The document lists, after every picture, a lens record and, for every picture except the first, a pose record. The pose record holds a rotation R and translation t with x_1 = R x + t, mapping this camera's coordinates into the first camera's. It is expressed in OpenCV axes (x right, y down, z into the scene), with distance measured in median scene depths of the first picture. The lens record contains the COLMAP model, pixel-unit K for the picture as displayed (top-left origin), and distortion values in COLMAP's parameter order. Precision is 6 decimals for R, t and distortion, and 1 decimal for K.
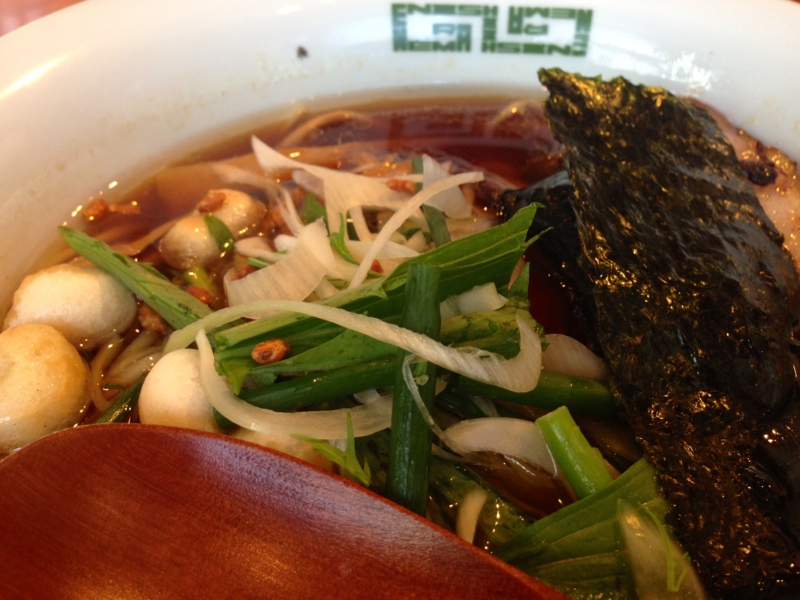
lens RADIAL K [[771.0, 0, 400.9], [0, 771.0, 307.3], [0, 0, 1]] dist [0.021051, 0.000000]
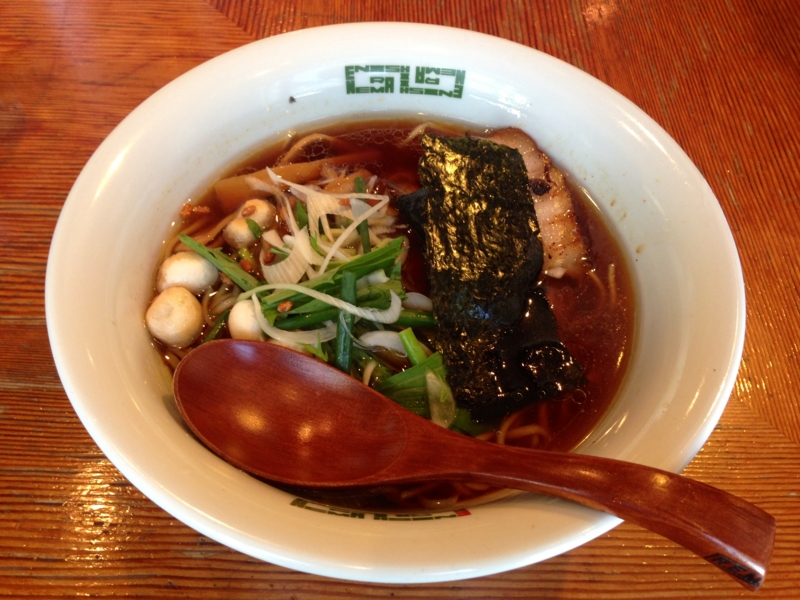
lens RADIAL K [[771.0, 0, 399.4], [0, 771.0, 296.2], [0, 0, 1]] dist [0.021051, 0.000000]
pose [[0.999973, -0.001607, 0.007165, 0.156462], [-0.000022, 0.975084, 0.221837, -0.472539], [-0.007343, -0.221831, 0.975057, -1.239960]]
